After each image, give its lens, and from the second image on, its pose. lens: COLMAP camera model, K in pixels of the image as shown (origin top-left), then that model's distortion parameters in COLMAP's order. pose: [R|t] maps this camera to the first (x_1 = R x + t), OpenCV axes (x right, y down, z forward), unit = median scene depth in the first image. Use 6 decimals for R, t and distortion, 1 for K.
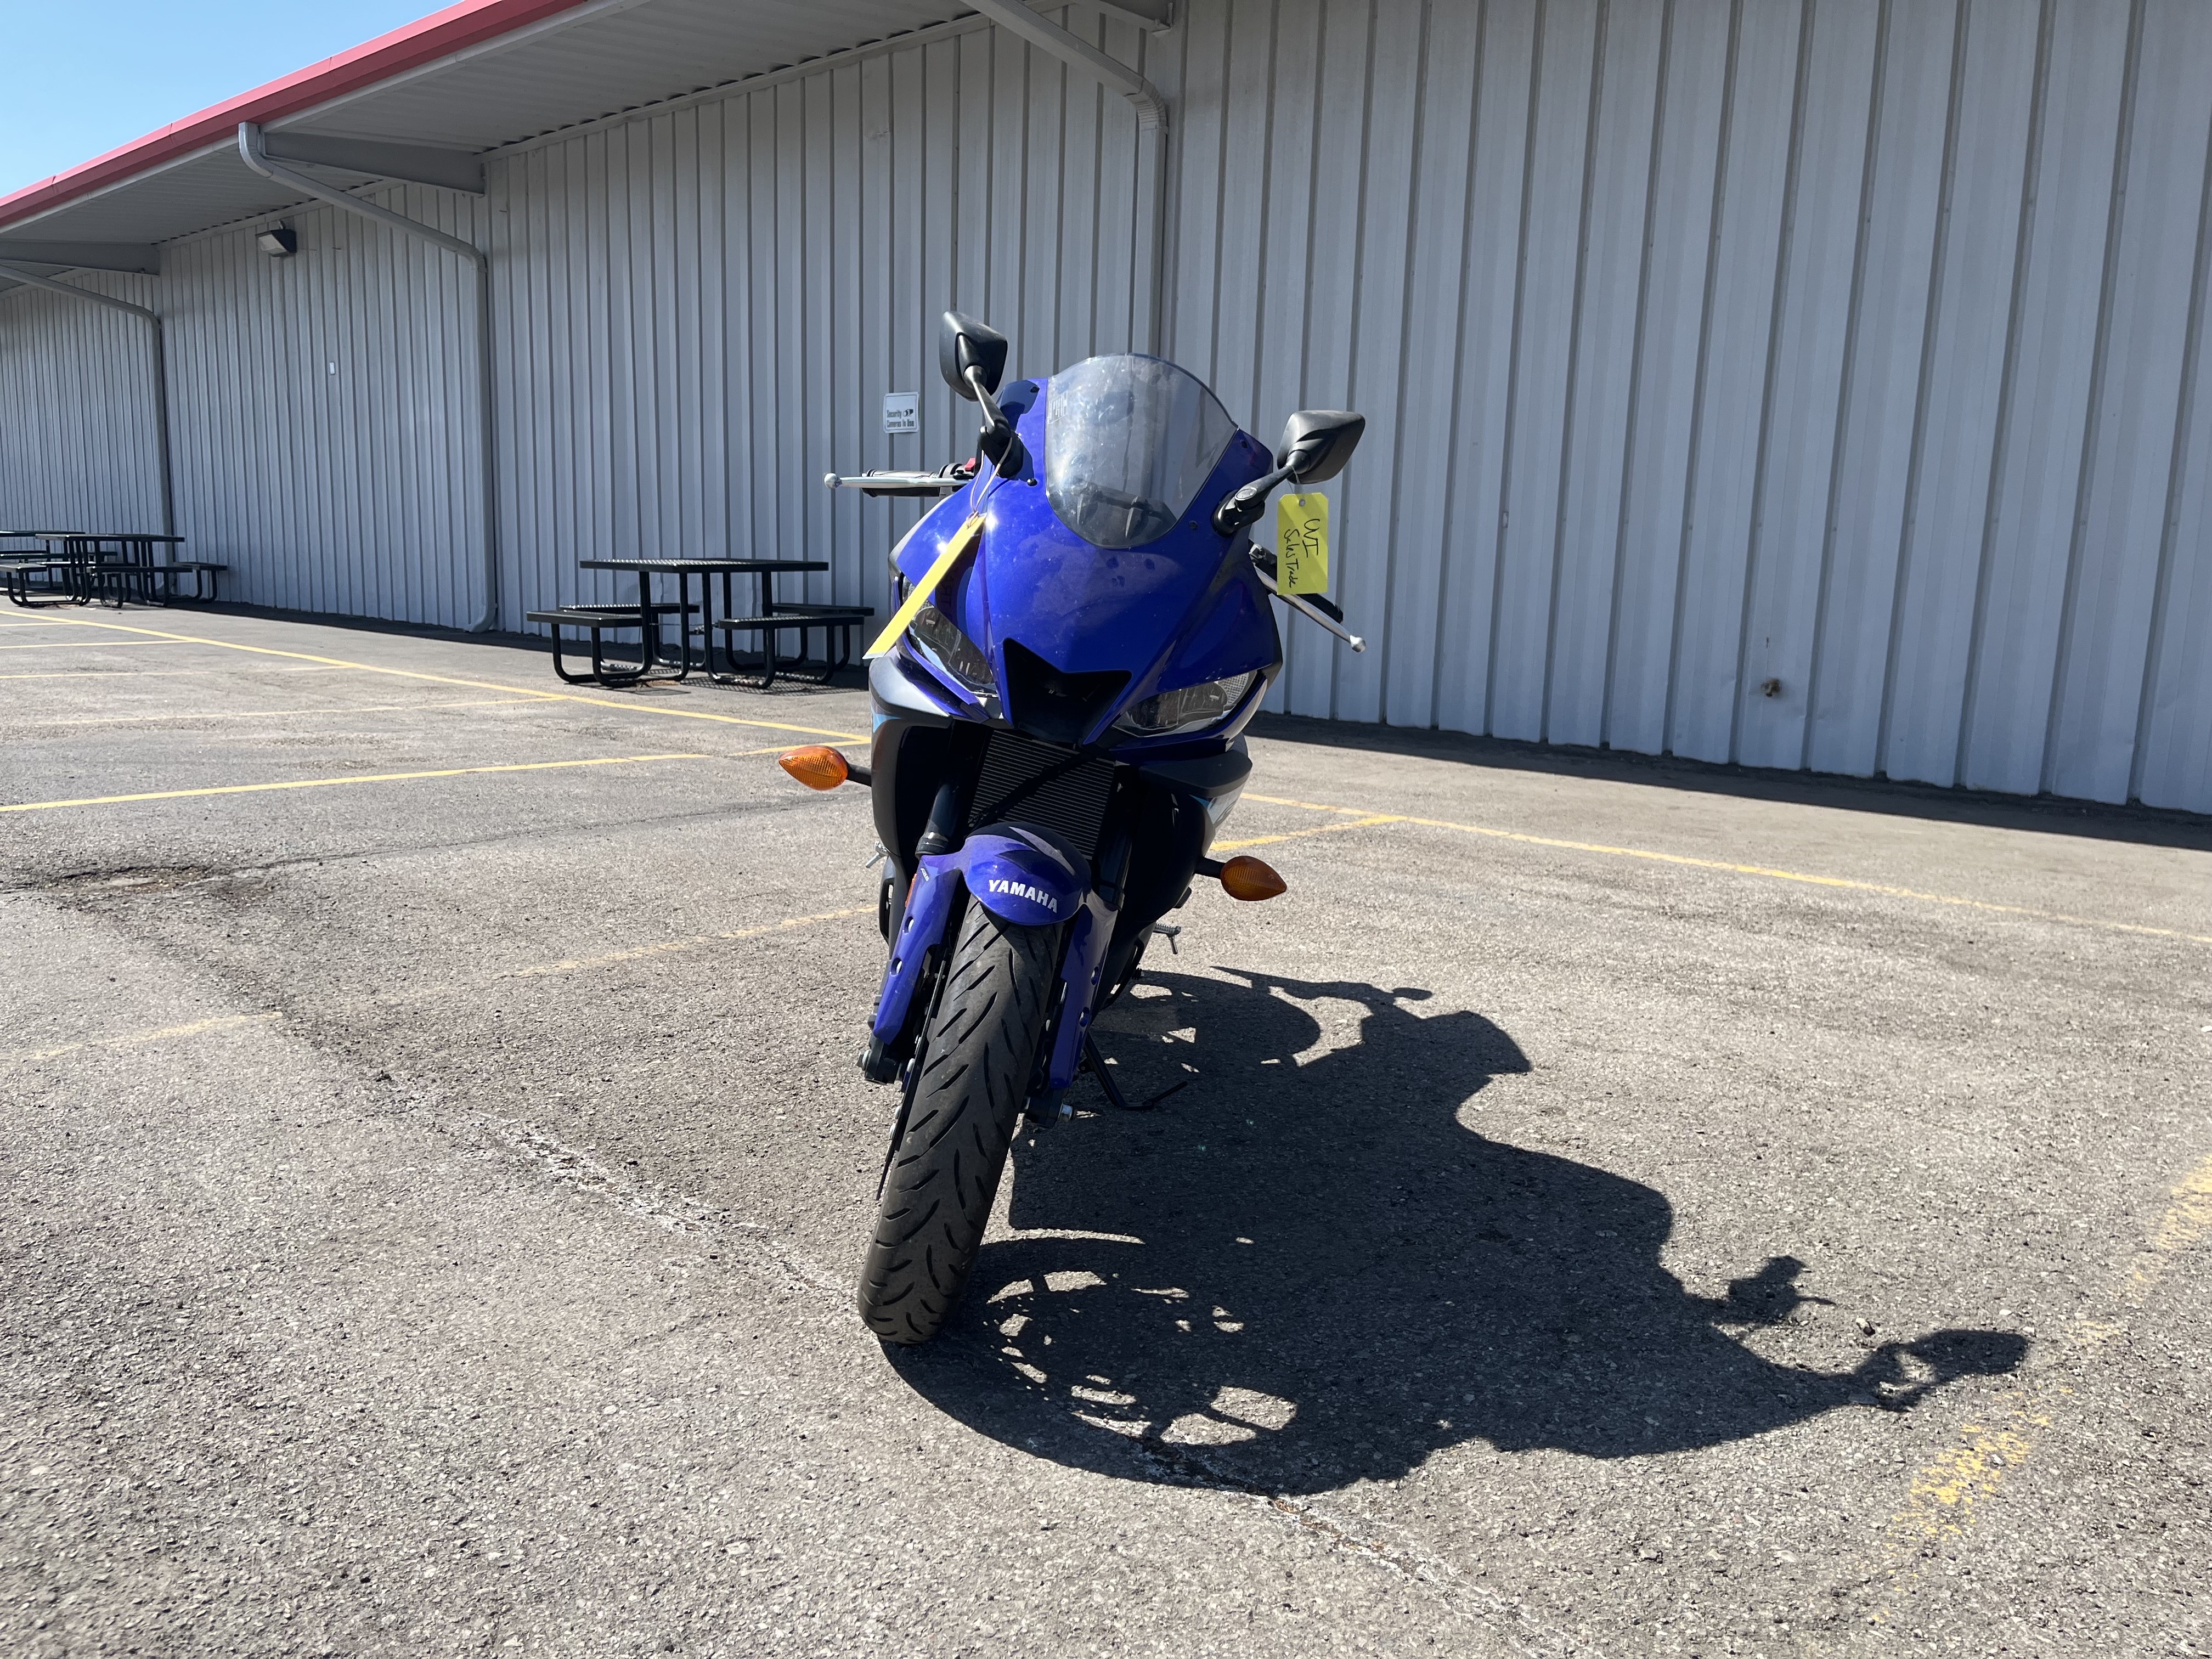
lens RADIAL K [[1671.9, 0, 1098.0], [0, 1671.9, 828.5], [0, 0, 1]] dist [0.060649, -0.084113]
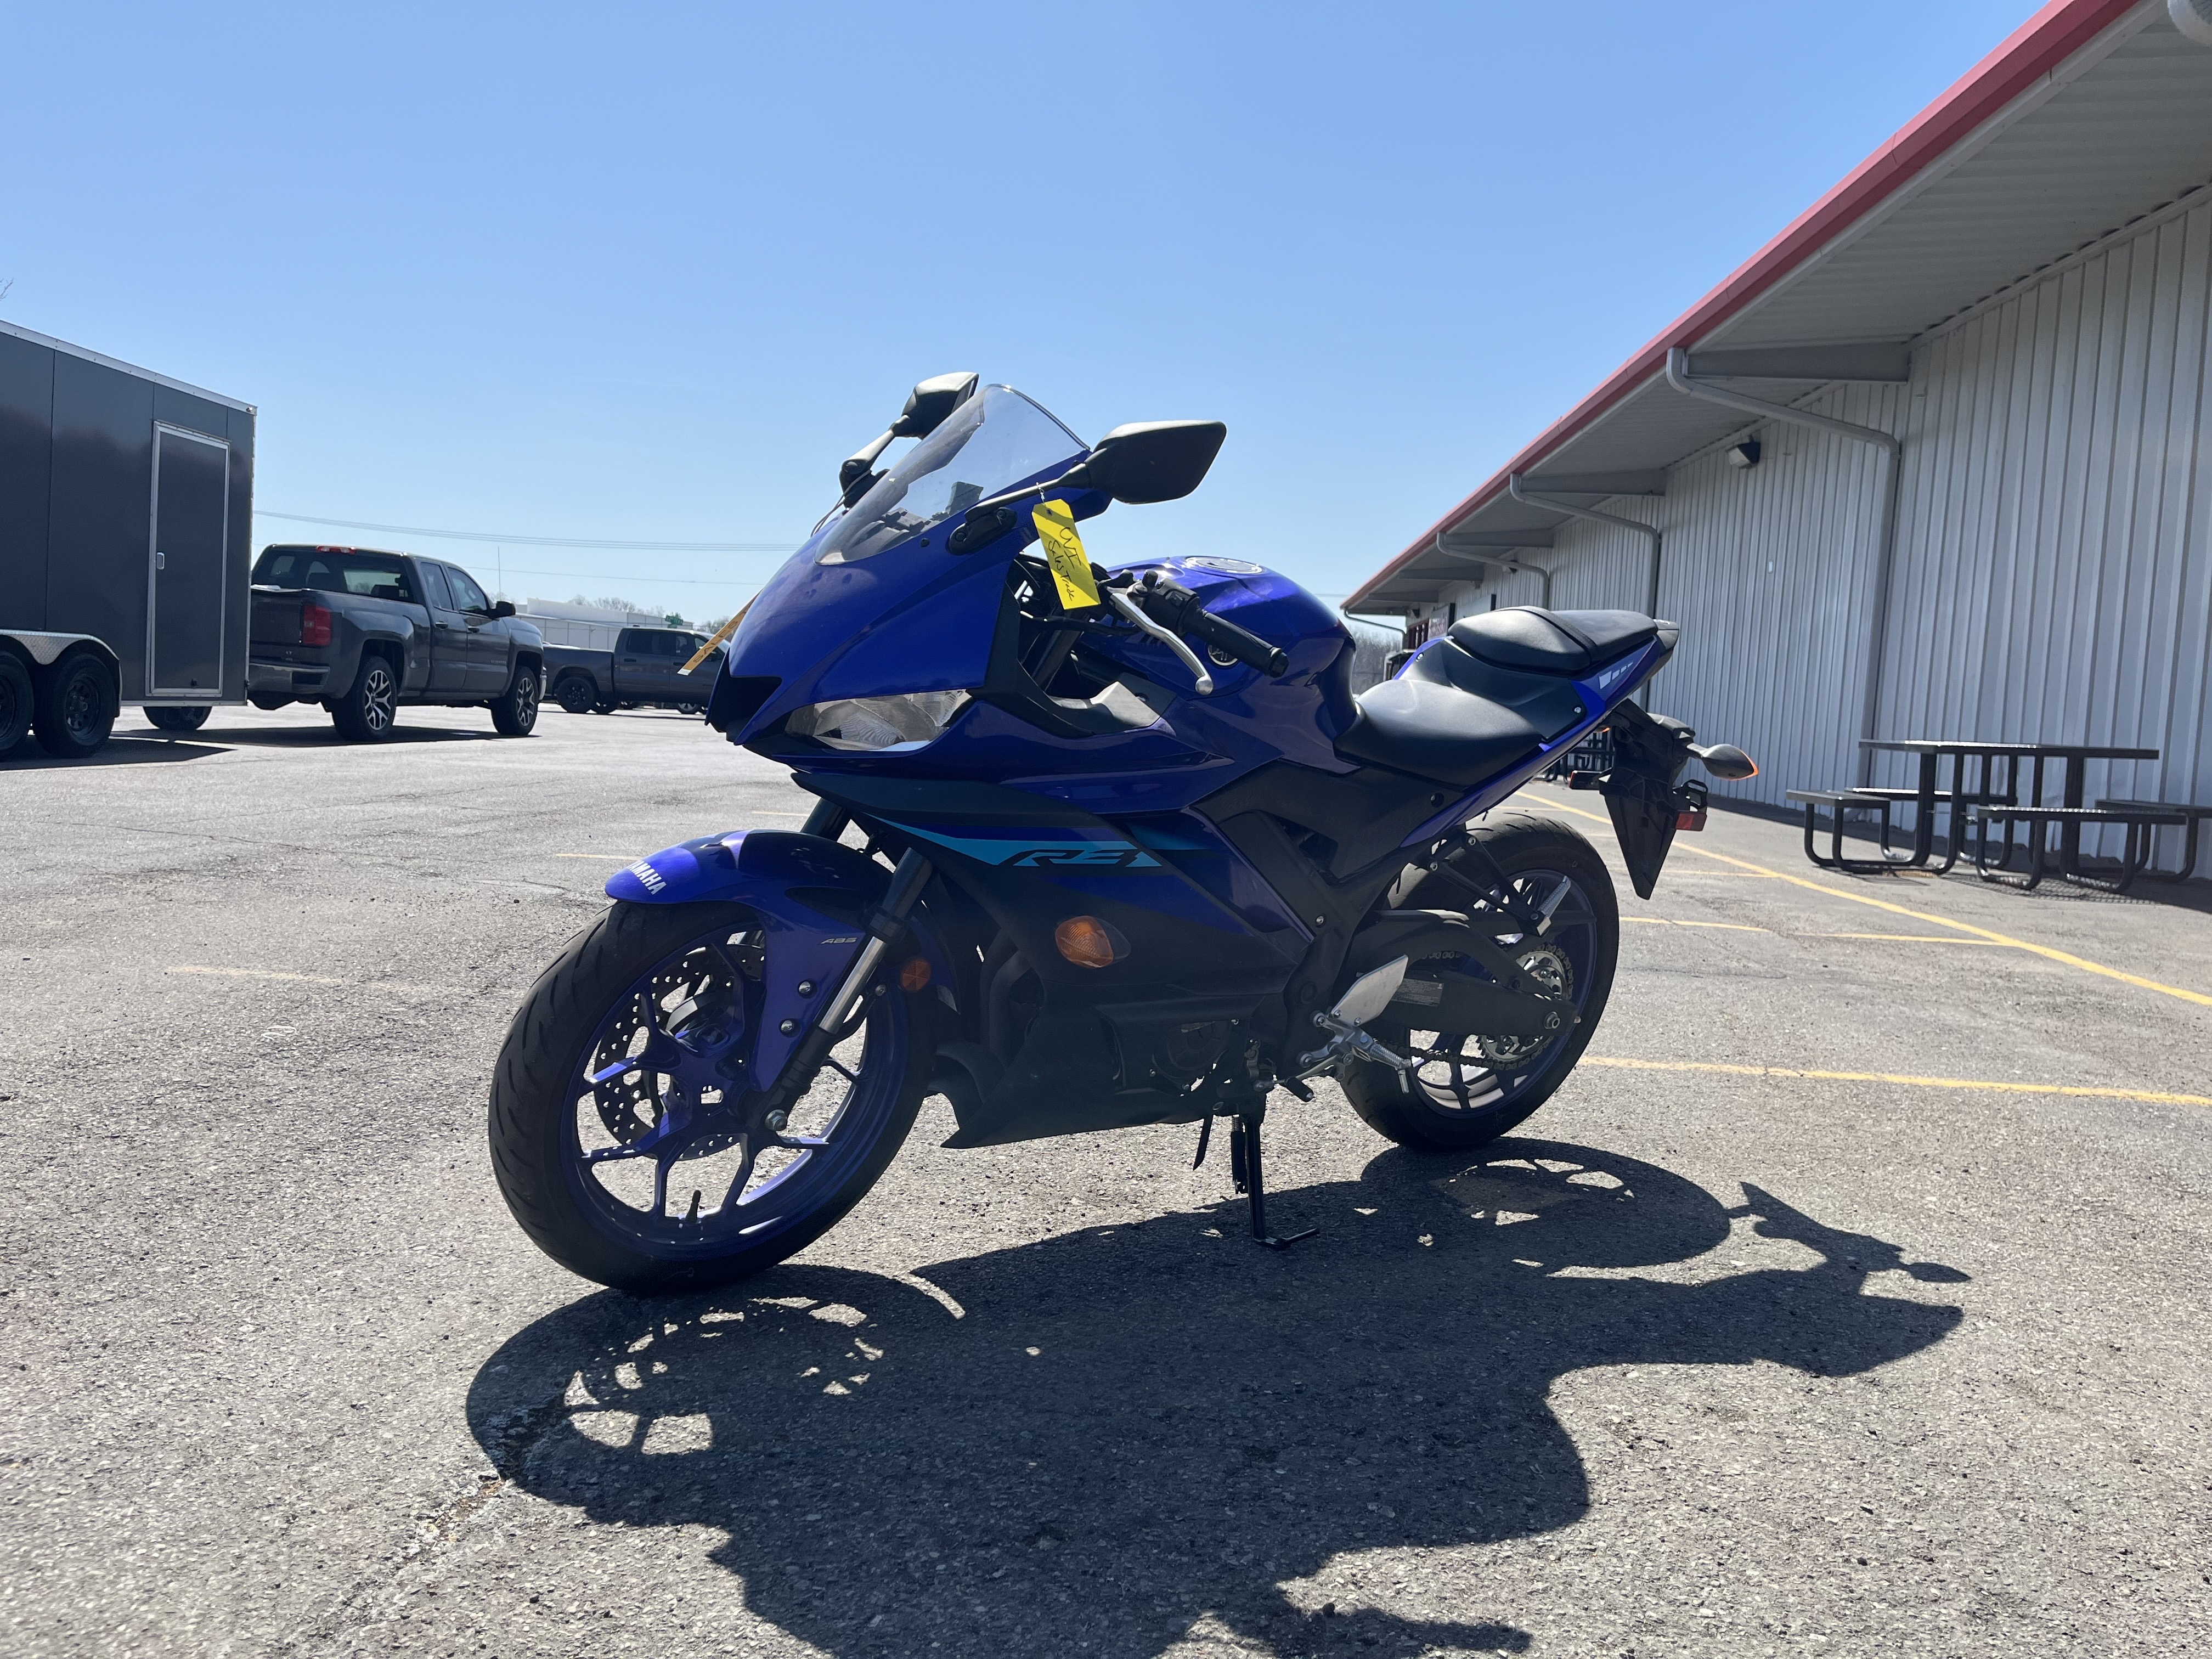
lens RADIAL K [[1671.9, 0, 1098.0], [0, 1671.9, 828.5], [0, 0, 1]] dist [0.060649, -0.084113]
pose [[0.629373, 0.066439, -0.774258, 0.545507], [-0.161501, 0.985768, -0.046690, 0.007356], [0.760137, 0.154429, 0.631145, 0.300160]]
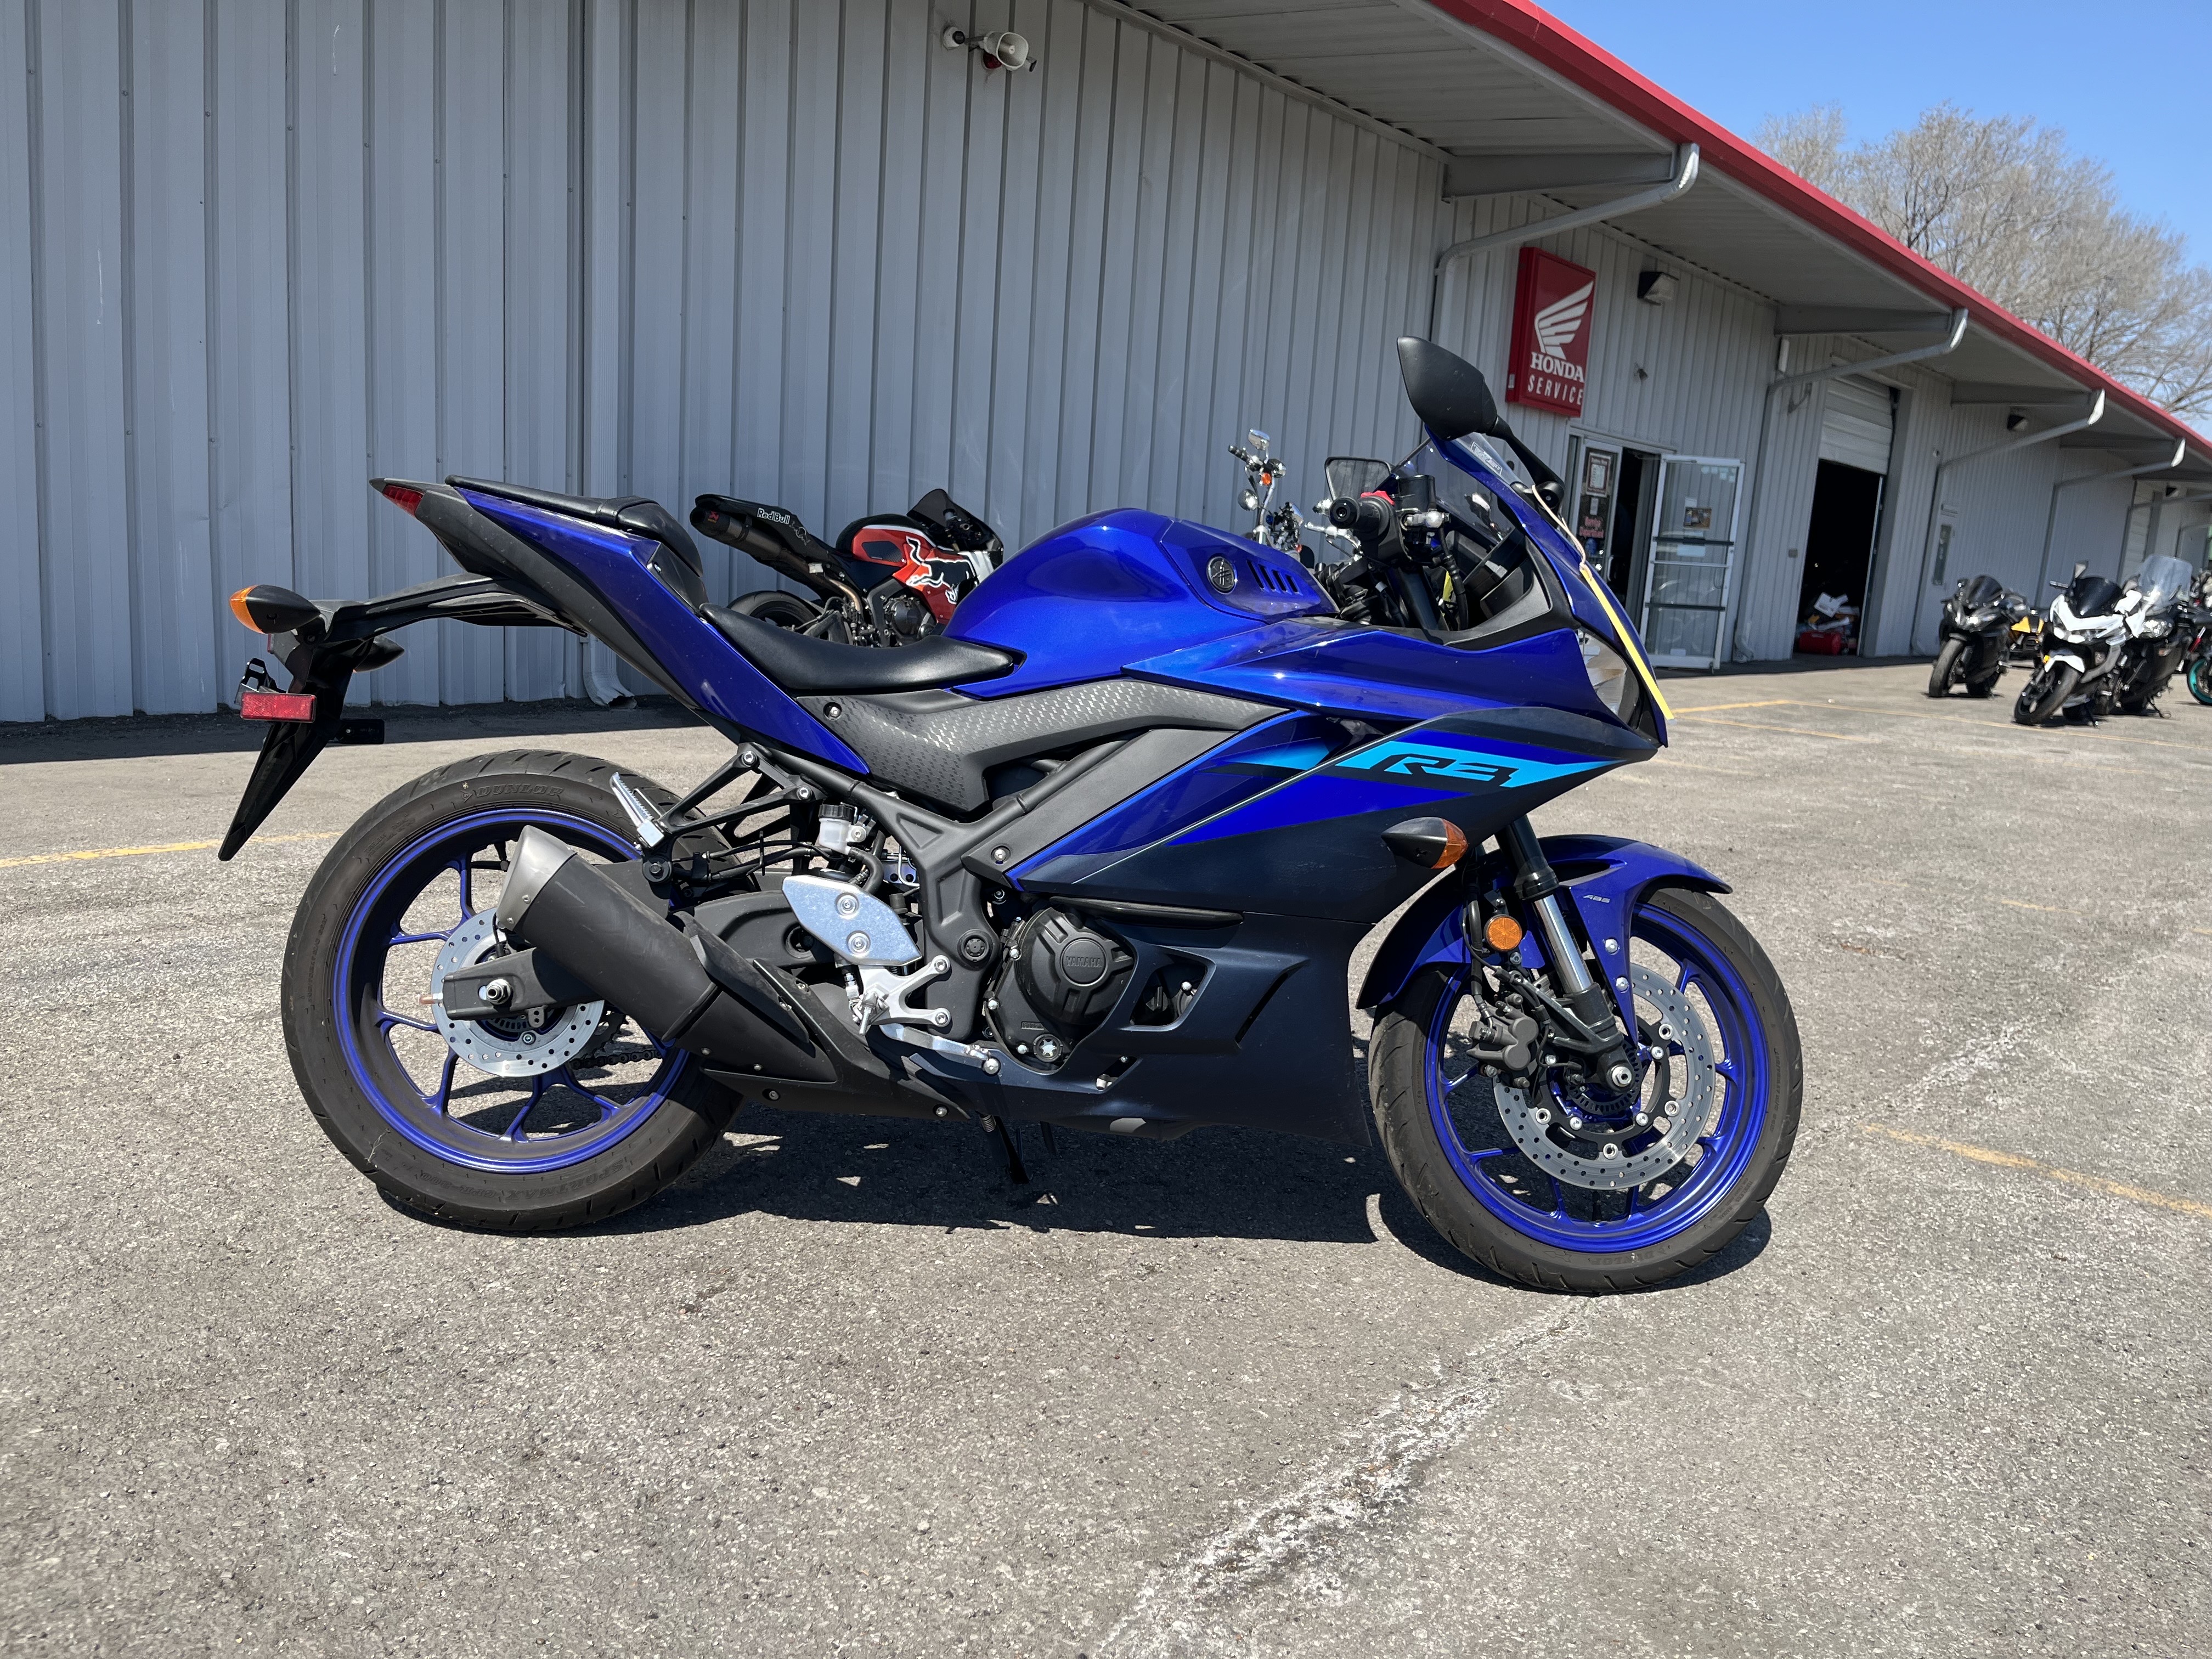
lens RADIAL K [[1678.6, 0, 1088.9], [0, 1678.6, 836.0], [0, 0, 1]] dist [0.068744, -0.088278]
pose [[-0.050885, -0.198089, 0.978862, -0.723970], [0.097552, 0.974459, 0.202269, -0.167816], [-0.993929, 0.105782, -0.030262, 0.843104]]
